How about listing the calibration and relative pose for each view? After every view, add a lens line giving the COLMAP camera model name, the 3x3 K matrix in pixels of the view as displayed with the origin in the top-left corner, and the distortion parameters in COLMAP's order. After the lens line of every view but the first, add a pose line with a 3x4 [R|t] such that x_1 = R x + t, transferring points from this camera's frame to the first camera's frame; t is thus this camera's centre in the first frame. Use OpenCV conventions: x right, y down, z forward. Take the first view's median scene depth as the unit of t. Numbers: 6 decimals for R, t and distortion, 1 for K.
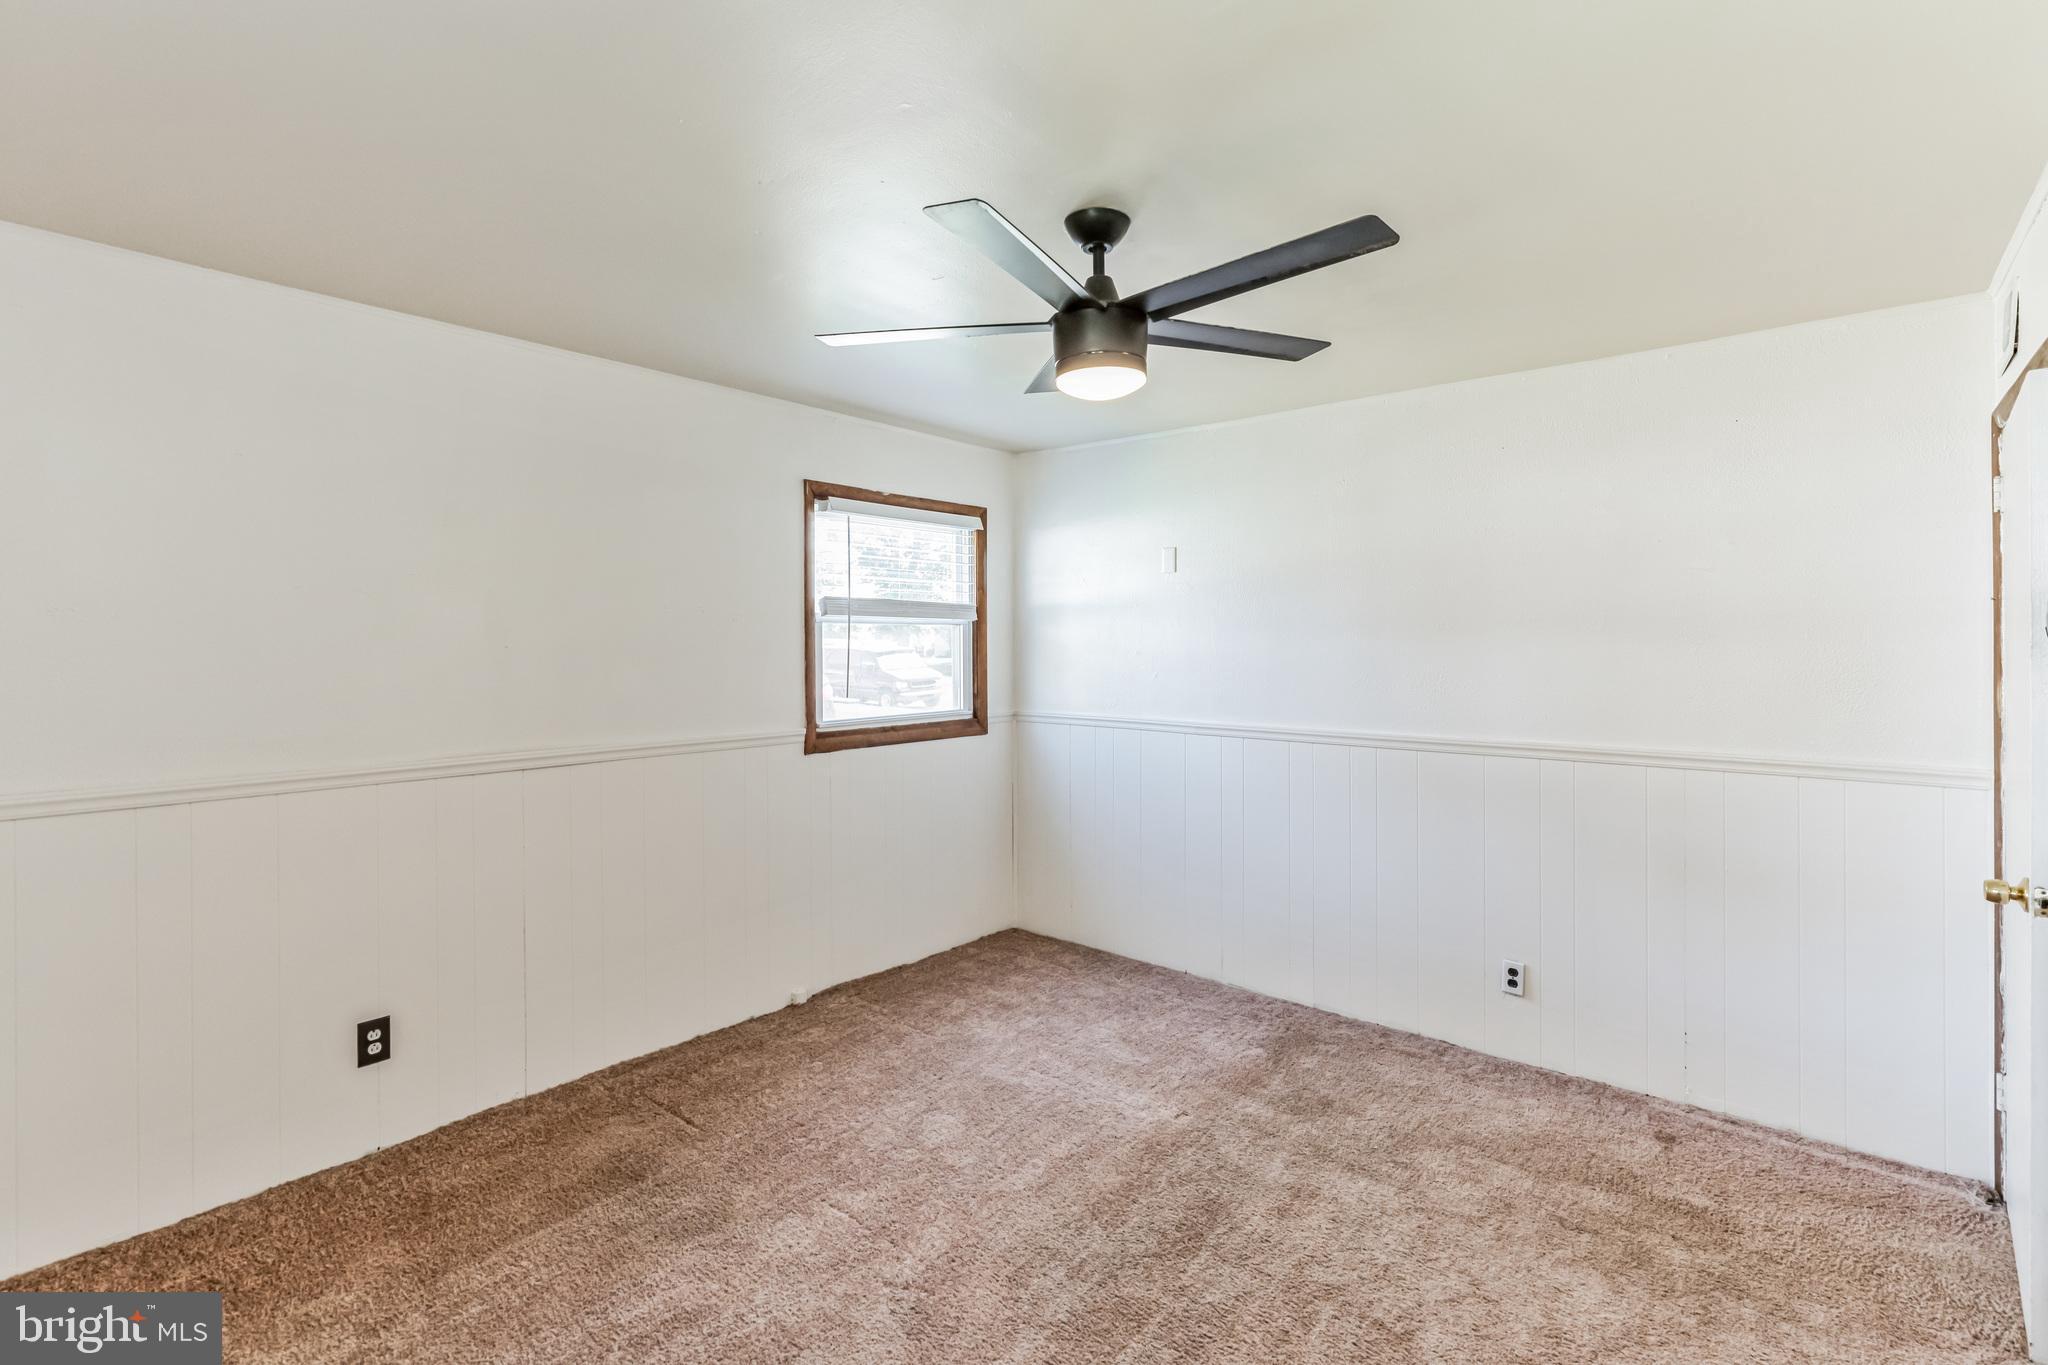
lens RADIAL K [[954.8, 0, 1016.8], [0, 954.8, 647.8], [0, 0, 1]] dist [0.002834, 0.000849]
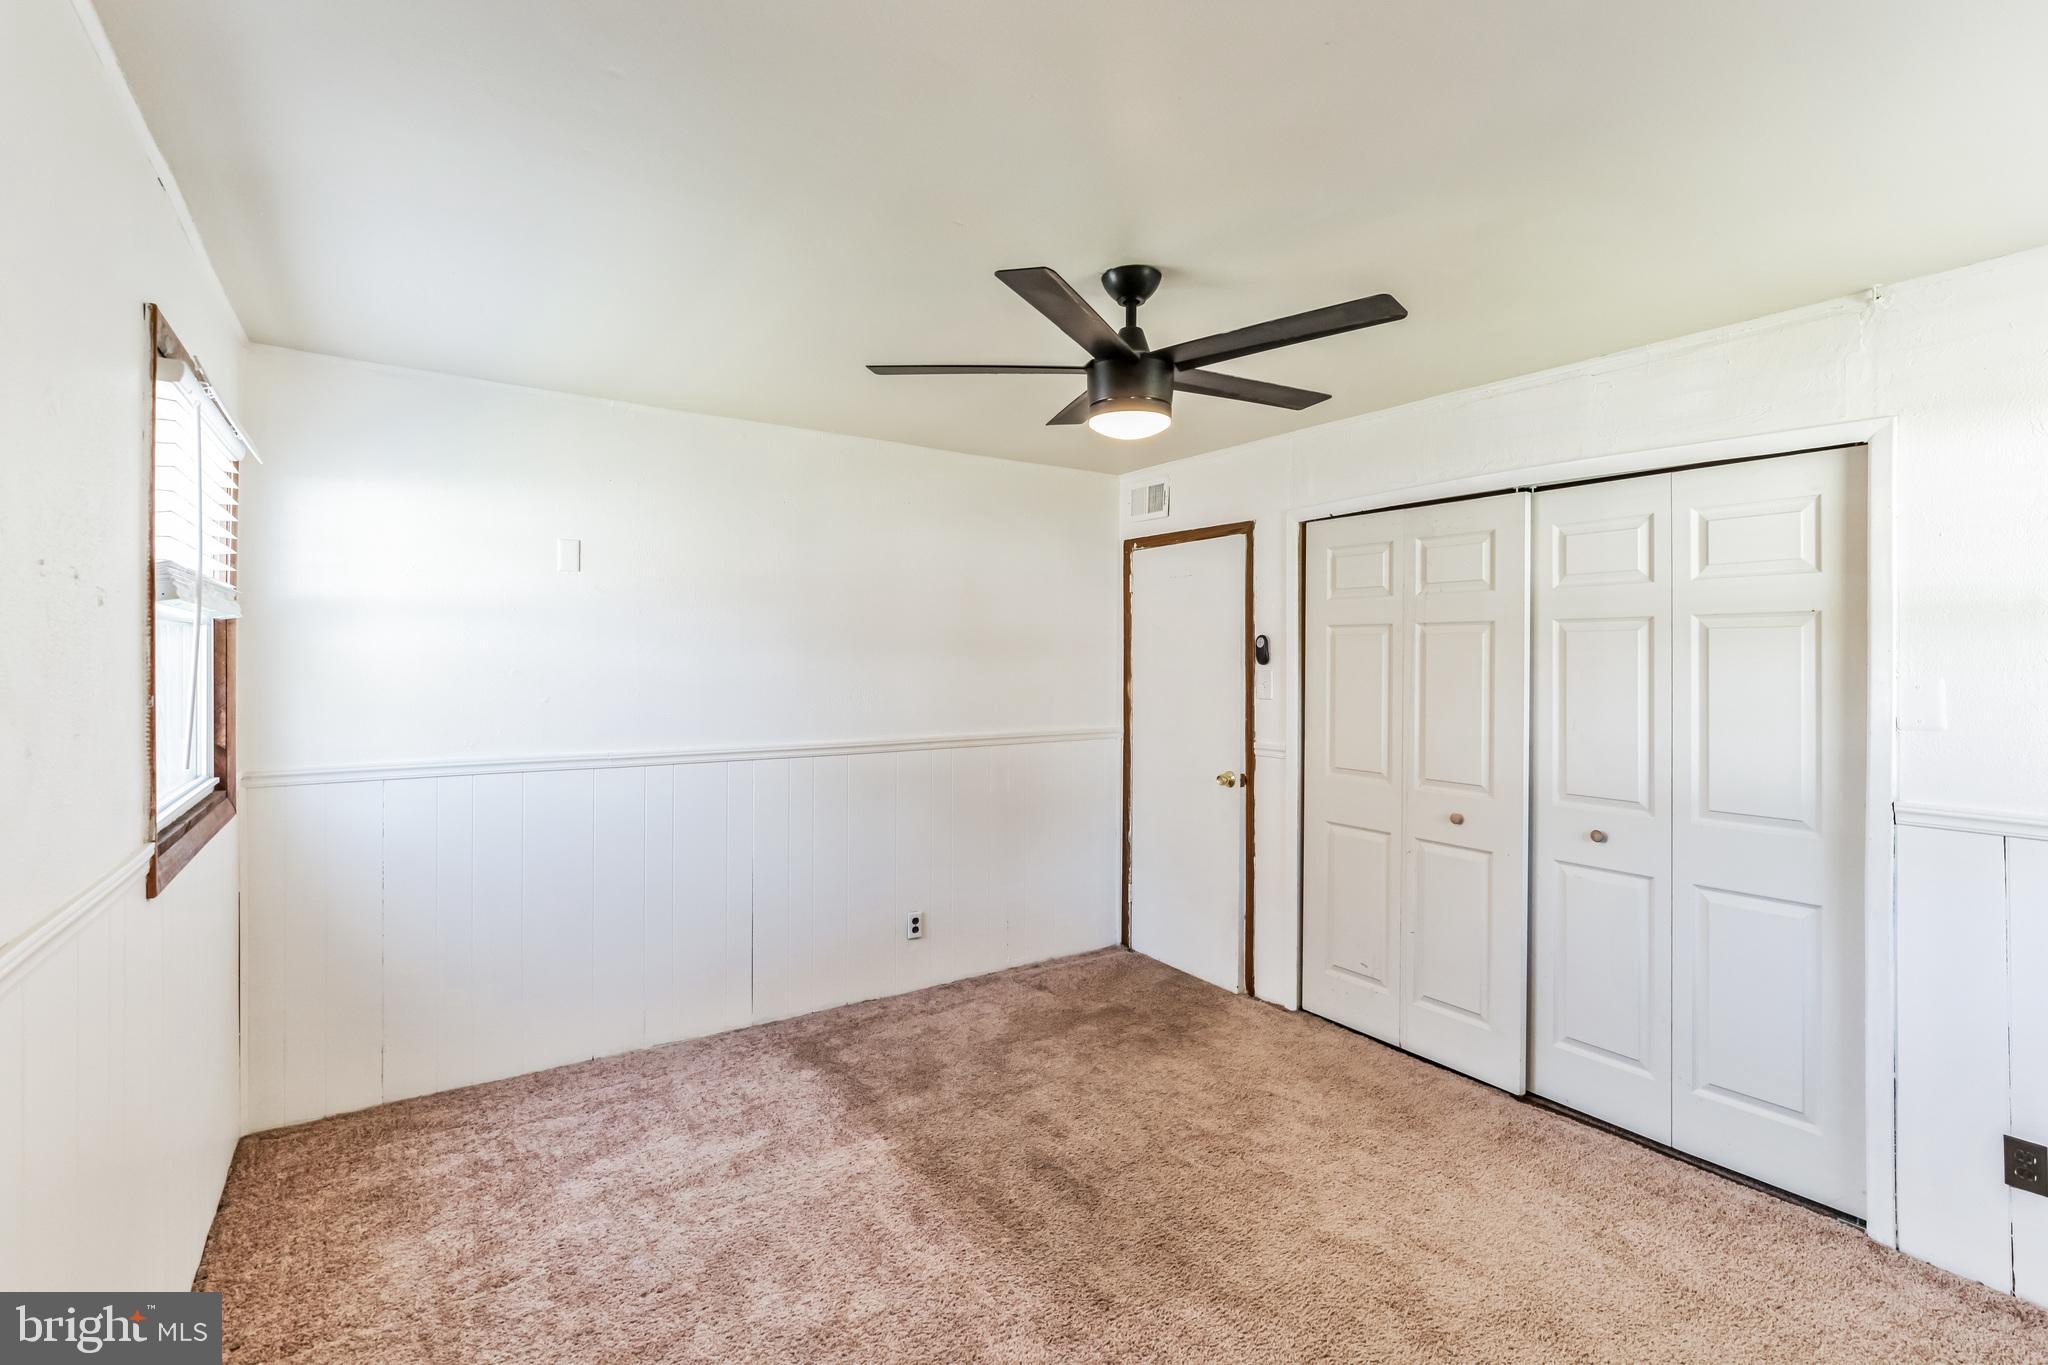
lens RADIAL K [[930.2, 0, 1023.3], [0, 930.2, 659.6], [0, 0, 1]] dist [-0.006955, 0.004006]
pose [[0.248853, 0.003588, 0.968535, -0.732971], [0.000466, 0.999993, -0.003825, -0.001440], [-0.968541, 0.001403, 0.248850, 0.638730]]
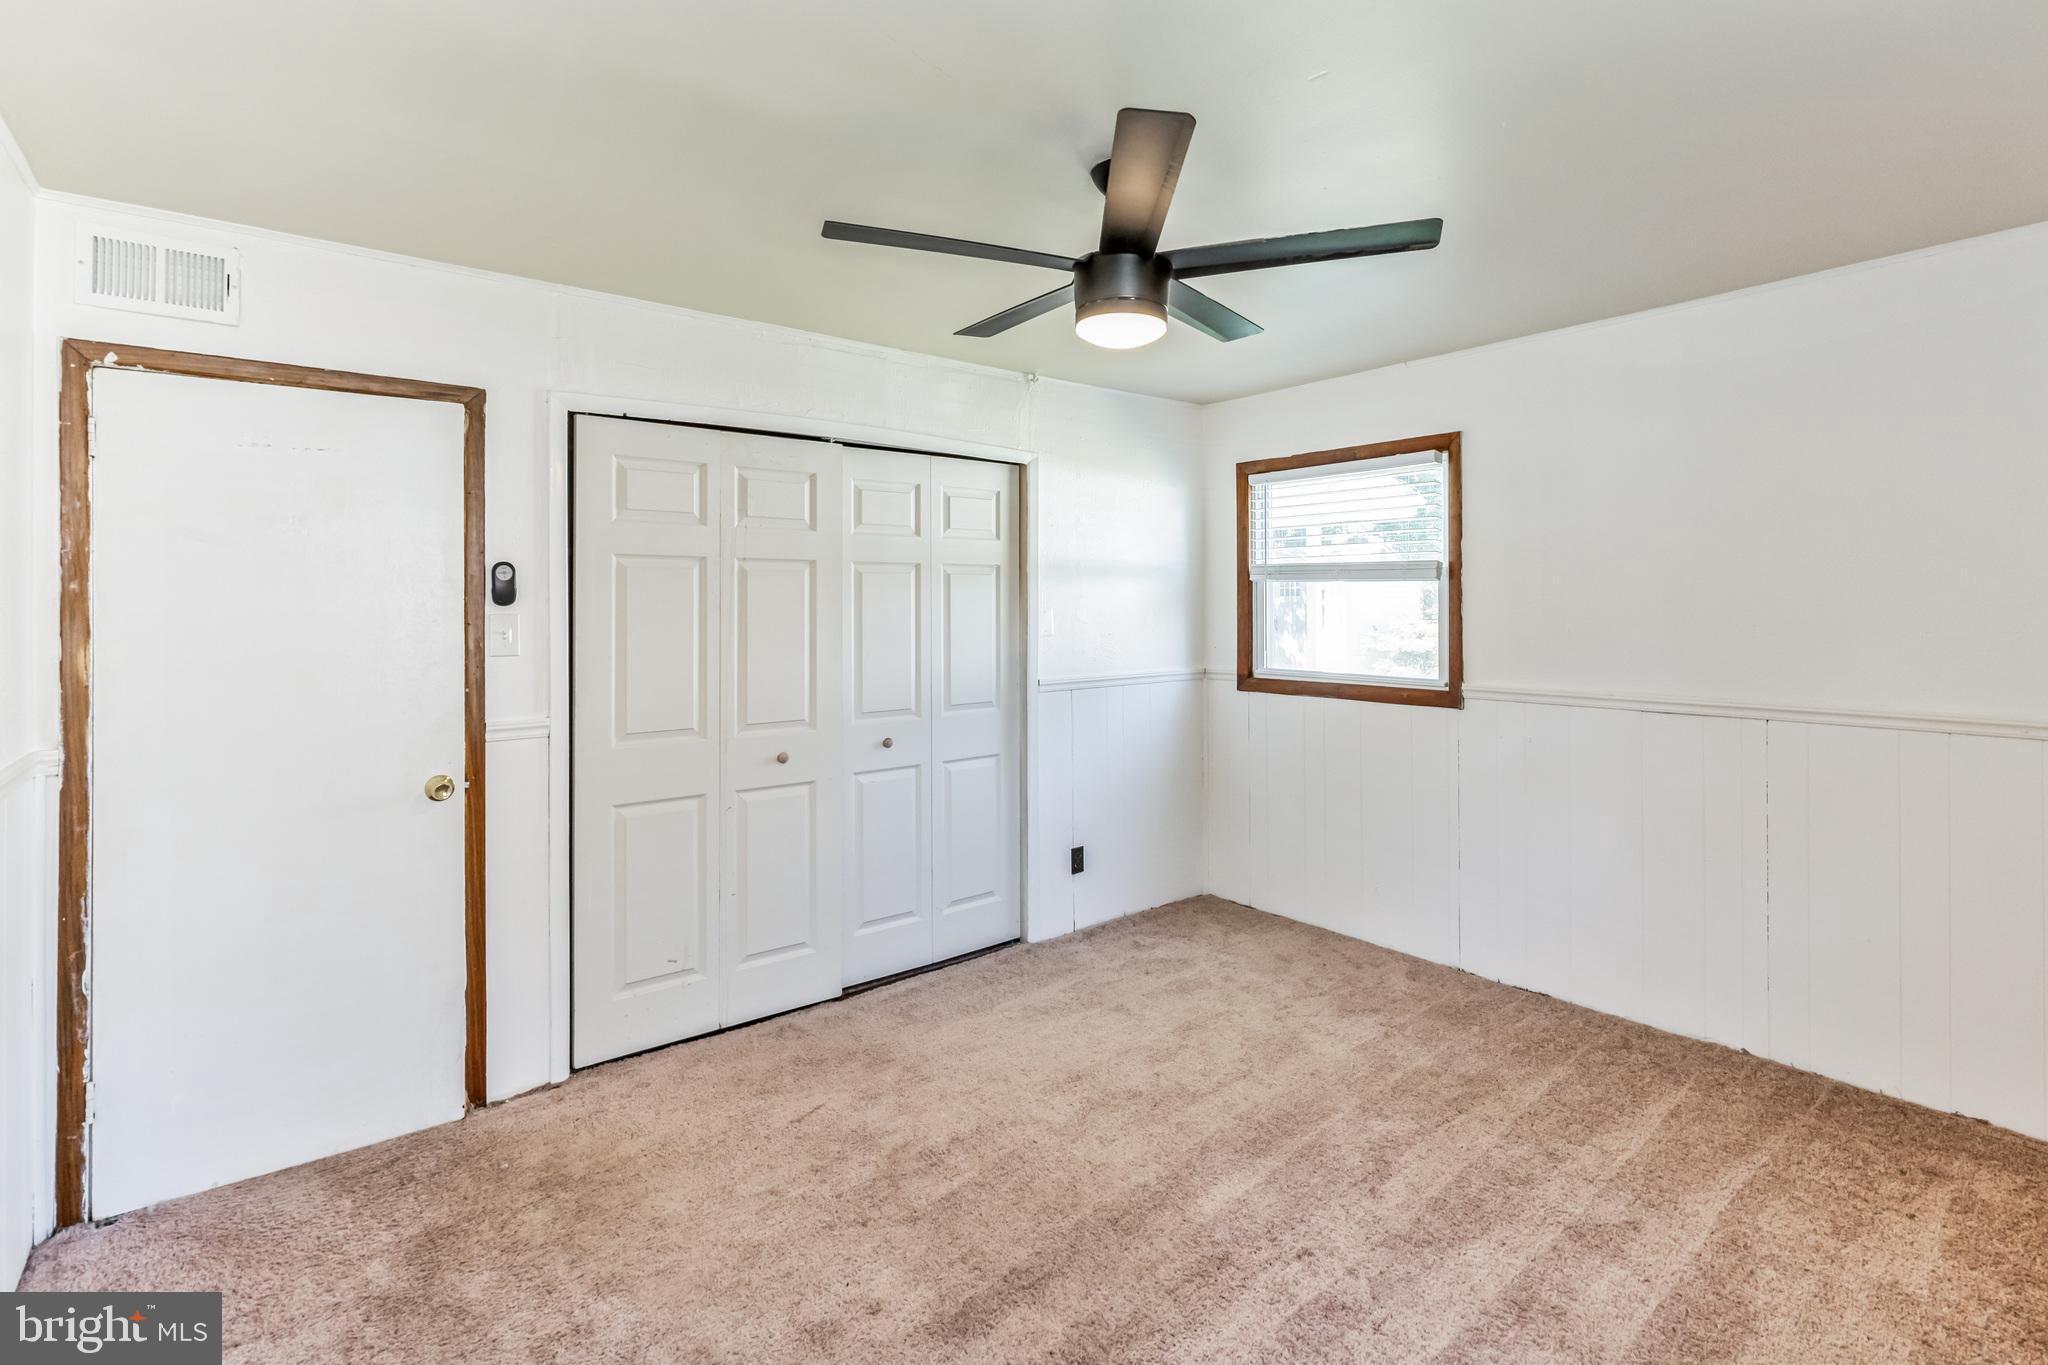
lens RADIAL K [[950.3, 0, 1028.1], [0, 950.3, 600.3], [0, 0, 1]] dist [-0.003002, -0.000406]
pose [[-0.985087, 0.006610, 0.171928, 0.006496], [0.007683, 0.999955, 0.005578, -0.005999], [-0.171884, 0.006815, -0.985094, 1.489710]]
